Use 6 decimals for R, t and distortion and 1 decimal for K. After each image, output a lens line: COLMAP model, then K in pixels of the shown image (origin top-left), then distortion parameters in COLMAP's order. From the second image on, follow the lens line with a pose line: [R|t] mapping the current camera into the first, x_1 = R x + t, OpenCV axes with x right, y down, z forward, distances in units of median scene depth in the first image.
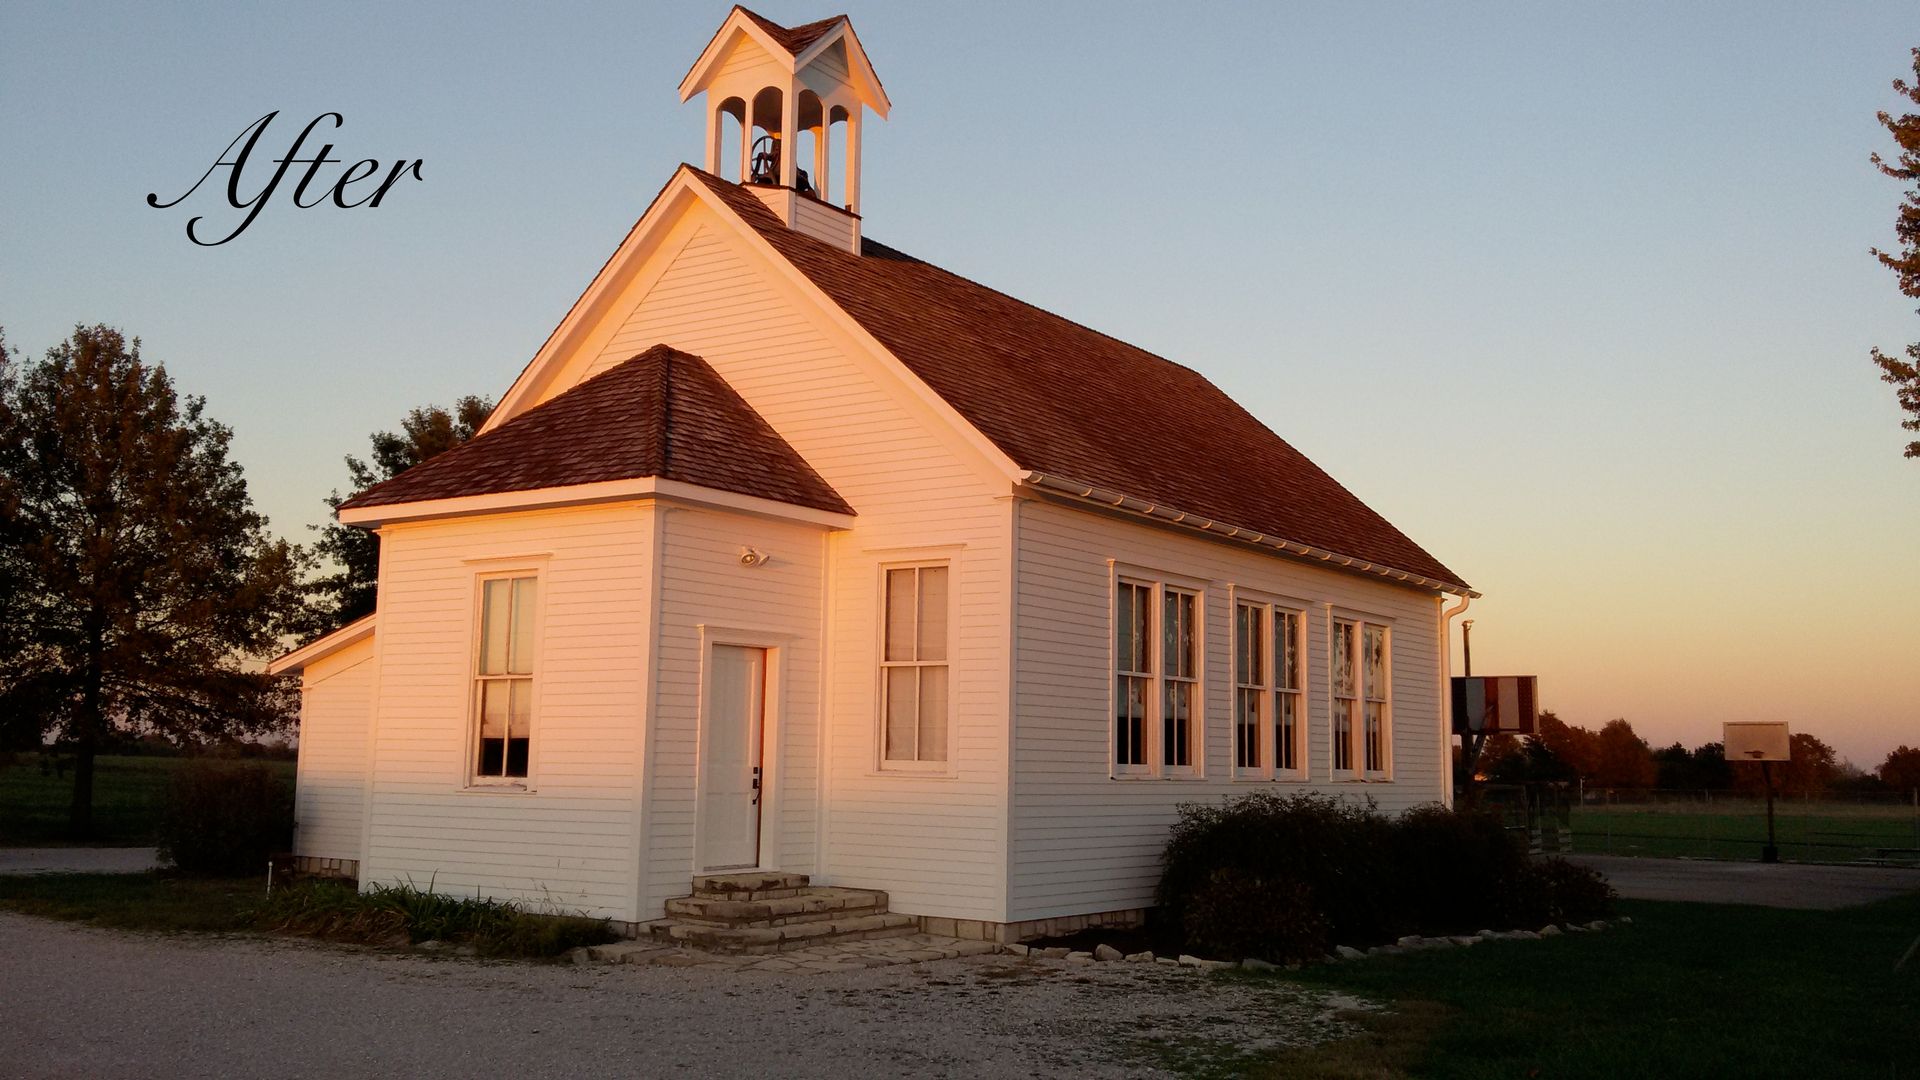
lens RADIAL K [[1762.7, 0, 960.0], [0, 1762.7, 540.0], [0, 0, 1]] dist [0.002692, -0.002059]
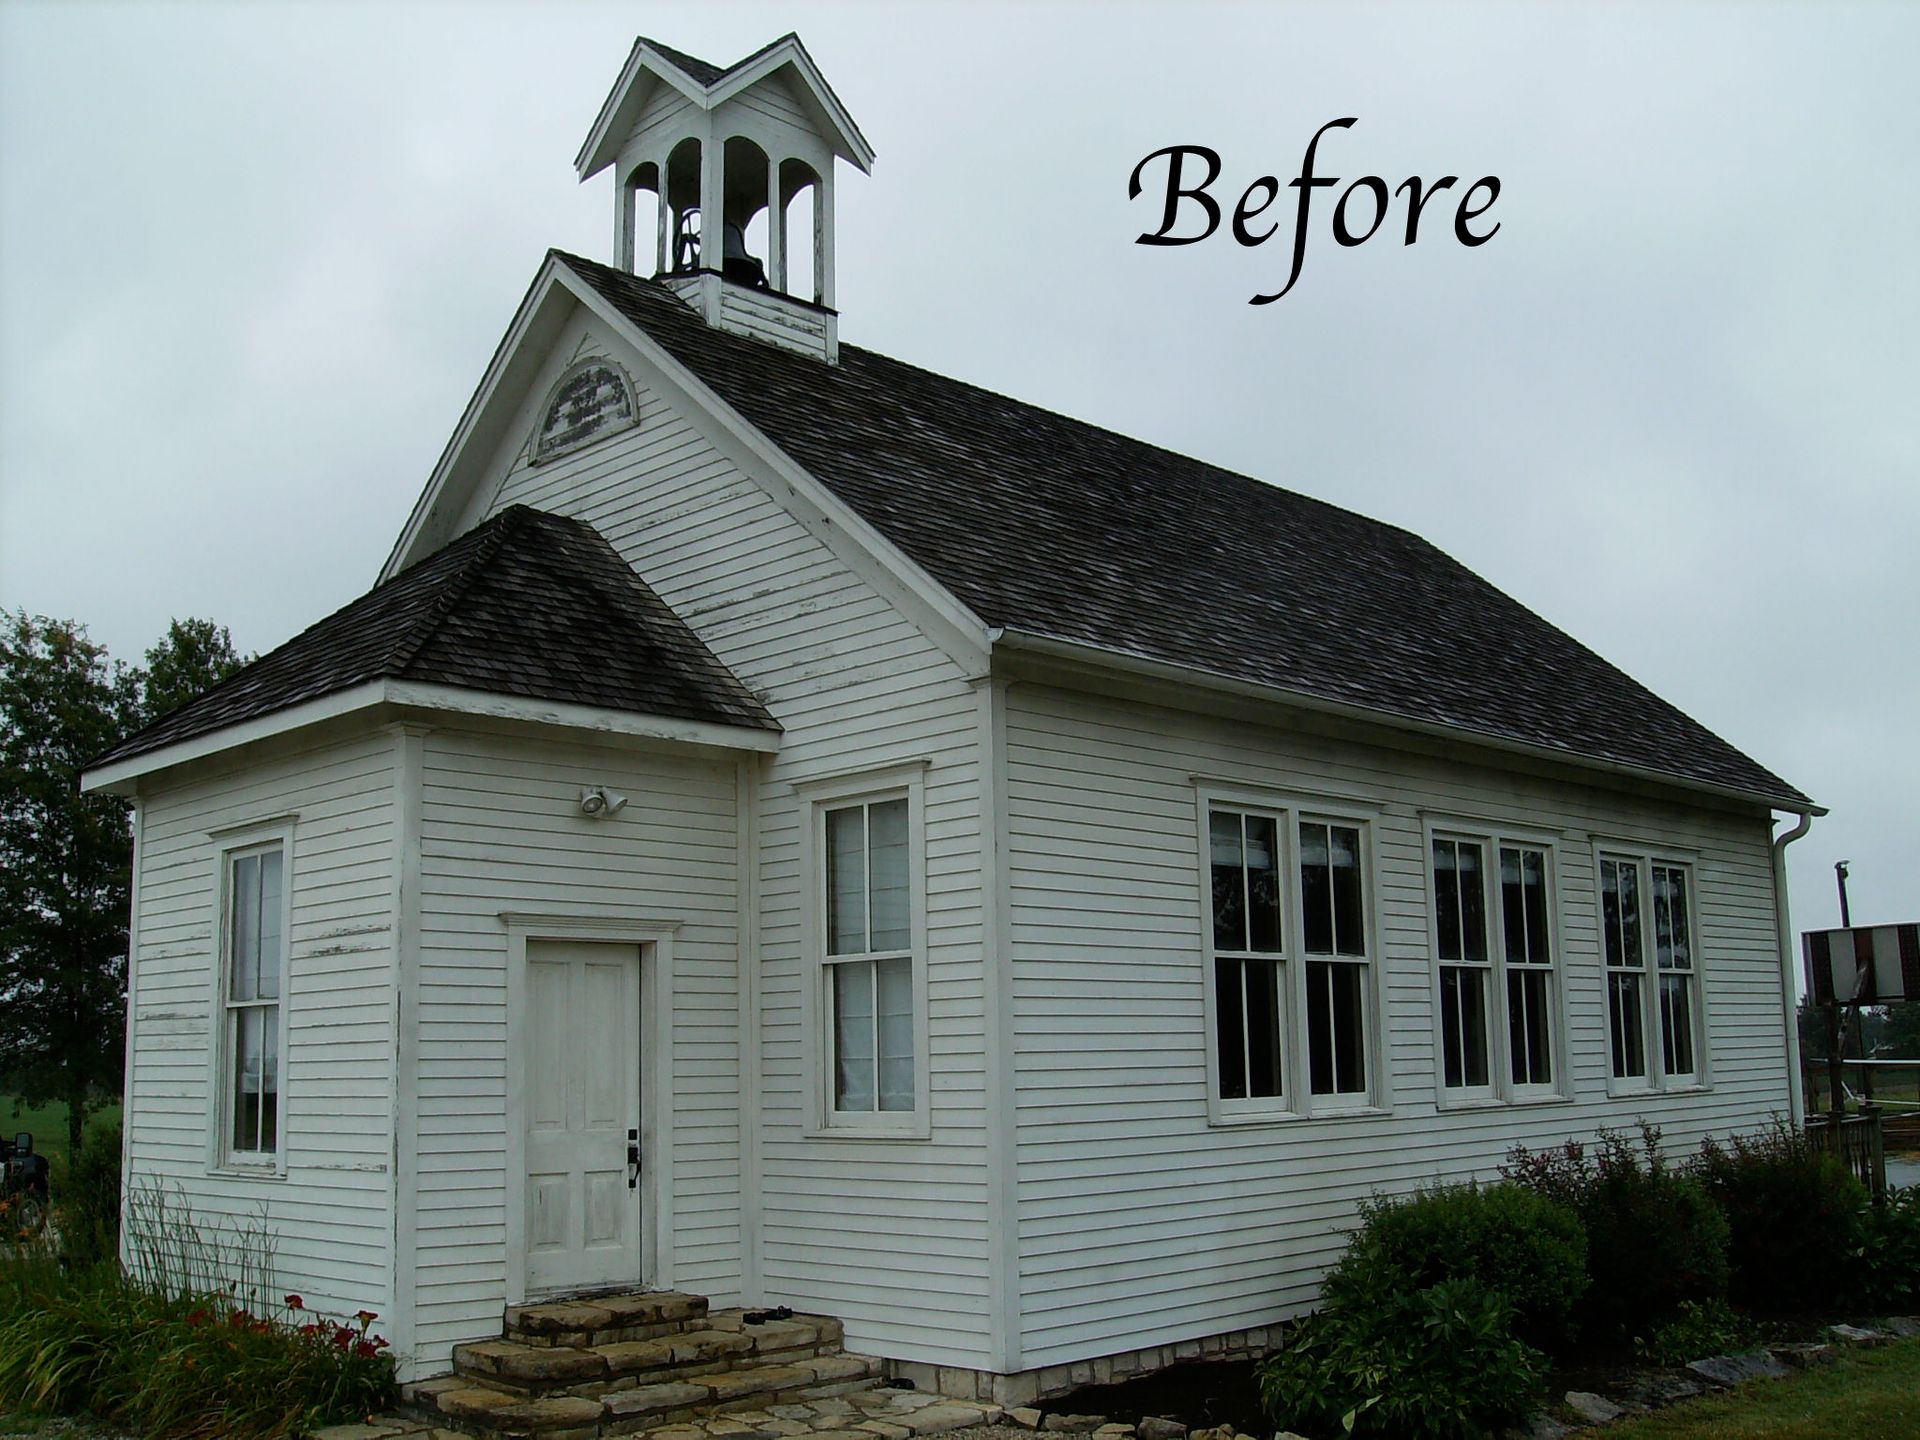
lens RADIAL K [[1959.8, 0, 958.8], [0, 1959.8, 766.5], [0, 0, 1]] dist [-0.141863, 0.037949]
pose [[0.984619, -0.065041, -0.162158, 0.120505], [0.060199, 0.997587, -0.034598, 0.027698], [0.164017, 0.024304, 0.986158, 0.306004]]
